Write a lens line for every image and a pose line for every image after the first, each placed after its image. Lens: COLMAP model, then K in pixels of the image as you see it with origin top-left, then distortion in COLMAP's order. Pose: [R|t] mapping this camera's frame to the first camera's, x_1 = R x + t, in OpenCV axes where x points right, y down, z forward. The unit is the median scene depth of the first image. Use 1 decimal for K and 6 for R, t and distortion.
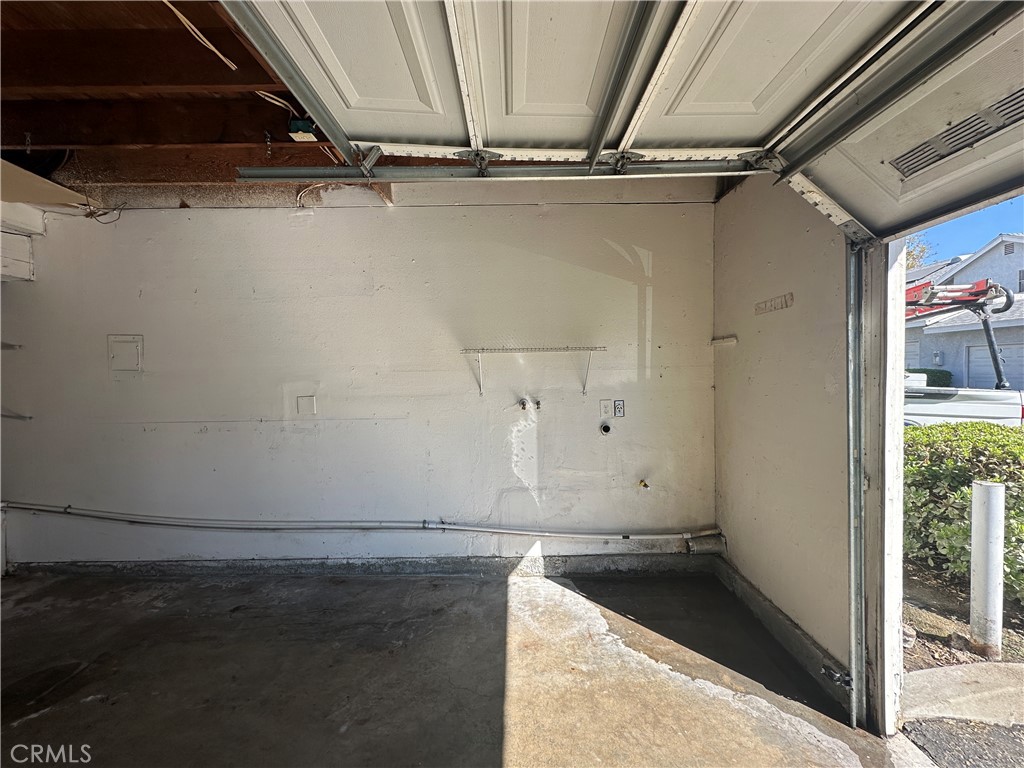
lens RADIAL K [[407.1, 0, 511.0], [0, 407.1, 385.0], [0, 0, 1]] dist [-0.003333, 0.000852]
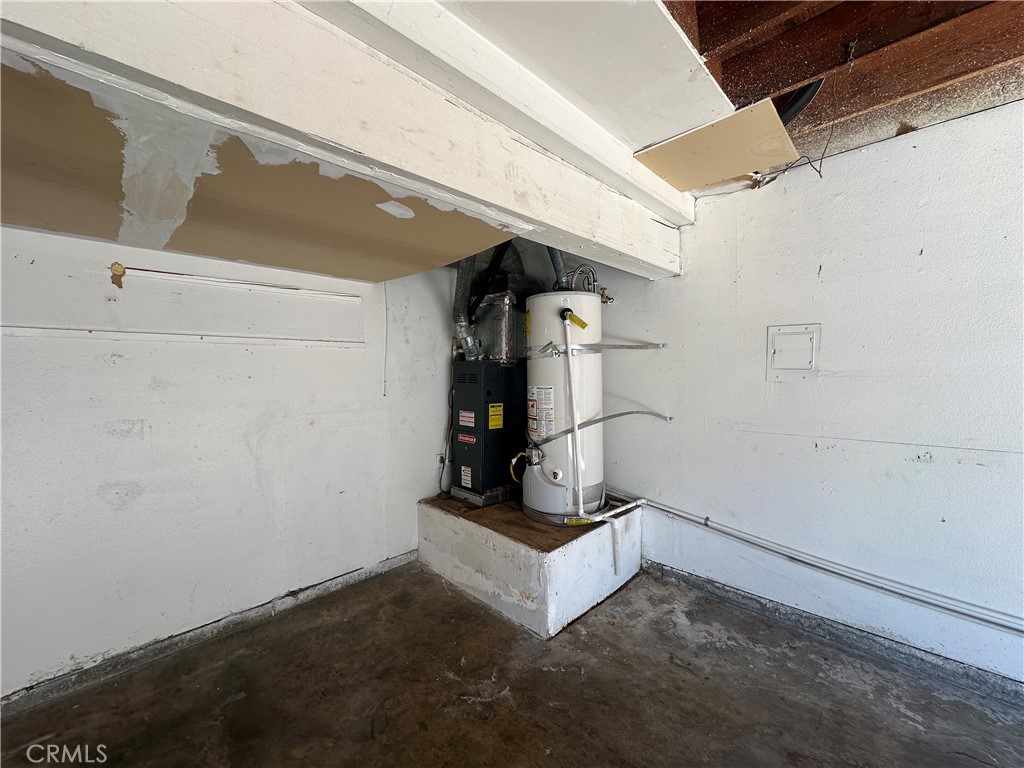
lens RADIAL K [[407.1, 0, 511.0], [0, 407.1, 385.0], [0, 0, 1]] dist [-0.003333, 0.000852]
pose [[0.710841, 0.024935, -0.702911, -0.779146], [-0.017712, 0.999689, 0.017551, -0.009285], [0.703130, -0.000026, 0.711061, 0.039659]]
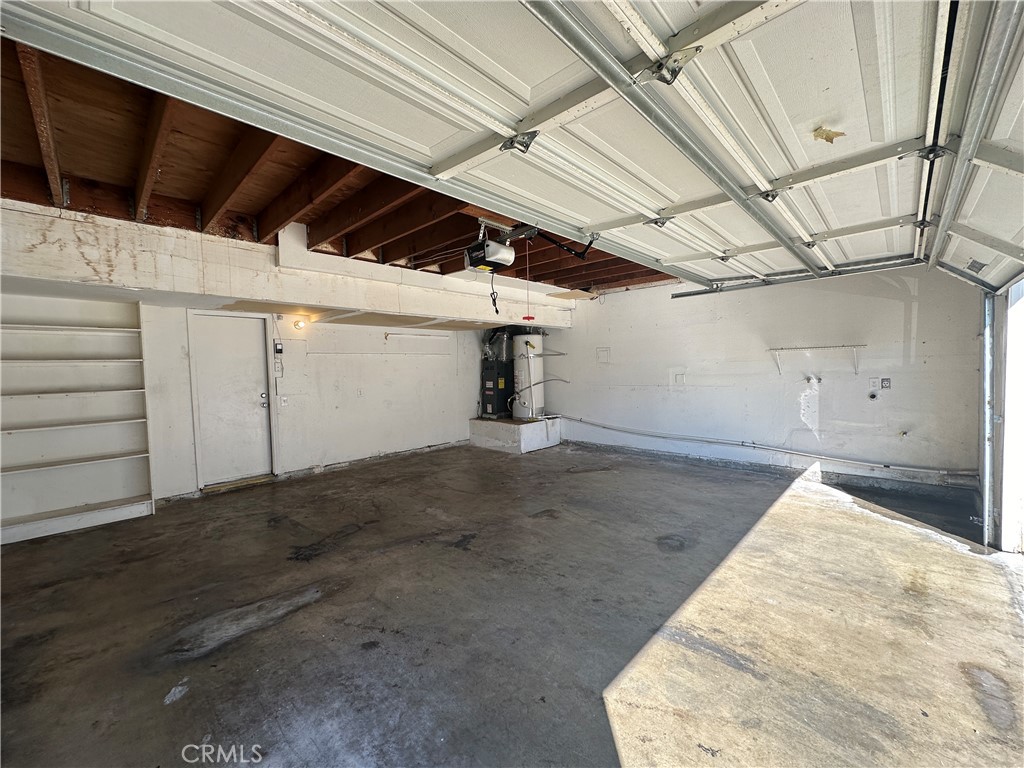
lens RADIAL K [[407.1, 0, 511.0], [0, 407.1, 385.0], [0, 0, 1]] dist [-0.003333, 0.000852]
pose [[0.723867, 0.025483, -0.689468, 0.299513], [-0.005865, 0.999509, 0.030785, 0.023346], [0.689914, -0.018241, 0.723661, -1.087226]]
